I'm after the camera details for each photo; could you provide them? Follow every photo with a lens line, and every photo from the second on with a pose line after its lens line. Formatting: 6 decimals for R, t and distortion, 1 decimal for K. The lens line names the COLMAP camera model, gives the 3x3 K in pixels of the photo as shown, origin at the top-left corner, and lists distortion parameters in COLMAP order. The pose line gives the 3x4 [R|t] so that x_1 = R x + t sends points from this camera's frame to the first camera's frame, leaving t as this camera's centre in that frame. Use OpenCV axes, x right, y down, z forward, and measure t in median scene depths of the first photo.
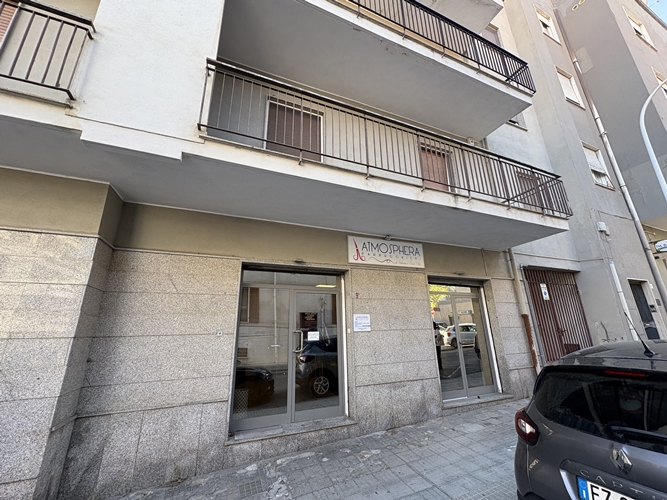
lens RADIAL K [[264.4, 0, 330.9], [0, 264.4, 250.7], [0, 0, 1]] dist [-0.000020, 0.000193]
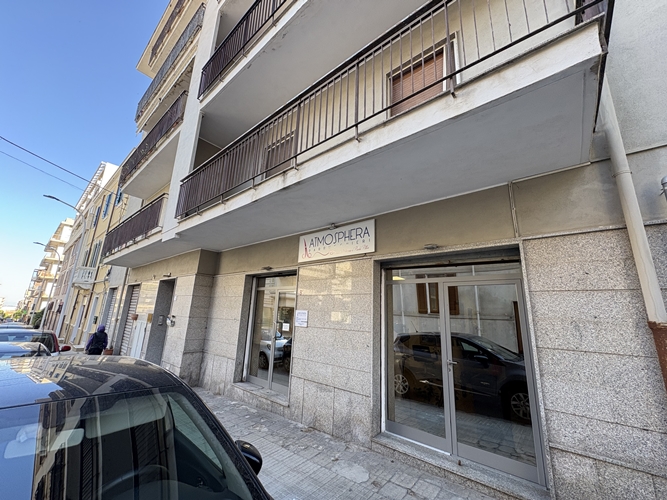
lens RADIAL K [[264.4, 0, 334.1], [0, 264.4, 250.1], [0, 0, 1]] dist [-0.000020, 0.000193]
pose [[0.459061, -0.168757, -0.872229, 1.069130], [0.210266, 0.974537, -0.077887, 0.109328], [0.863163, -0.147645, 0.482856, 0.604283]]
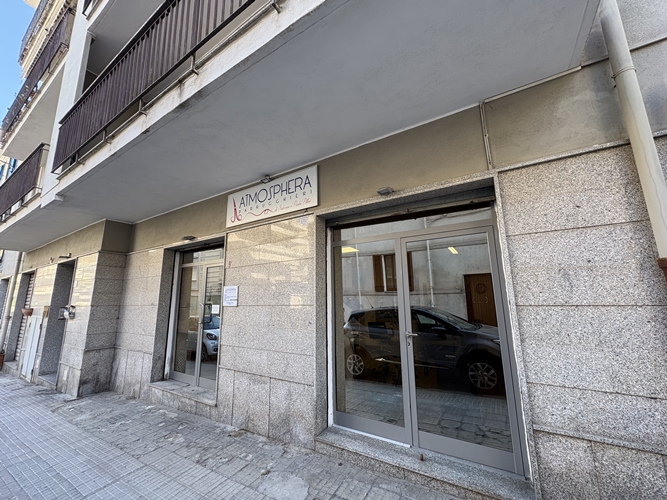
lens RADIAL K [[264.4, 0, 334.1], [0, 264.4, 249.5], [0, 0, 1]] dist [-0.000020, 0.000193]
pose [[0.584565, -0.137473, -0.799615, 0.934871], [0.237099, 0.971465, 0.006314, 0.188721], [0.775930, -0.193279, 0.600479, 0.732305]]
